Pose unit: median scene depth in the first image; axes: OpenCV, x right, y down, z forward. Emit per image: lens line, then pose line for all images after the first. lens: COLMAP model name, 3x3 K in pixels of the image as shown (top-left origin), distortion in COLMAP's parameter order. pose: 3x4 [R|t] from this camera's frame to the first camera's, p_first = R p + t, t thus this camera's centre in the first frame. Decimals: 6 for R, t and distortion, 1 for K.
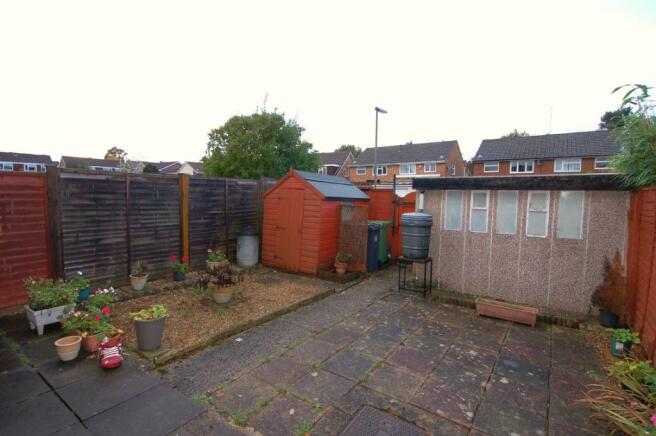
lens RADIAL K [[326.5, 0, 328.9], [0, 326.5, 219.9], [0, 0, 1]] dist [-0.000395, -0.005011]
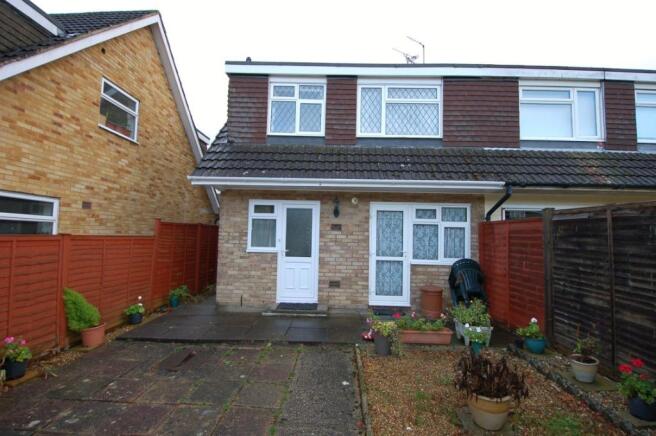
lens RADIAL K [[302.8, 0, 332.1], [0, 302.8, 219.0], [0, 0, 1]] dist [-0.003696, -0.006833]
pose [[-0.833435, -0.057358, -0.549633, 0.190937], [-0.074809, 0.997154, 0.009376, -0.080855], [0.547531, 0.048932, -0.835354, 1.215774]]
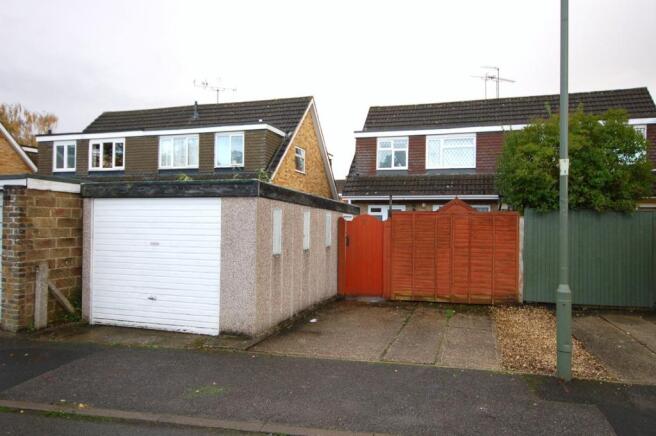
lens RADIAL K [[457.8, 0, 327.6], [0, 457.8, 220.3], [0, 0, 1]] dist [0.001372, -0.000048]
pose [[-0.958757, -0.029149, -0.282728, 0.683118], [-0.049649, 0.996609, 0.065616, -0.157876], [0.279857, 0.076947, -0.956953, 2.353686]]
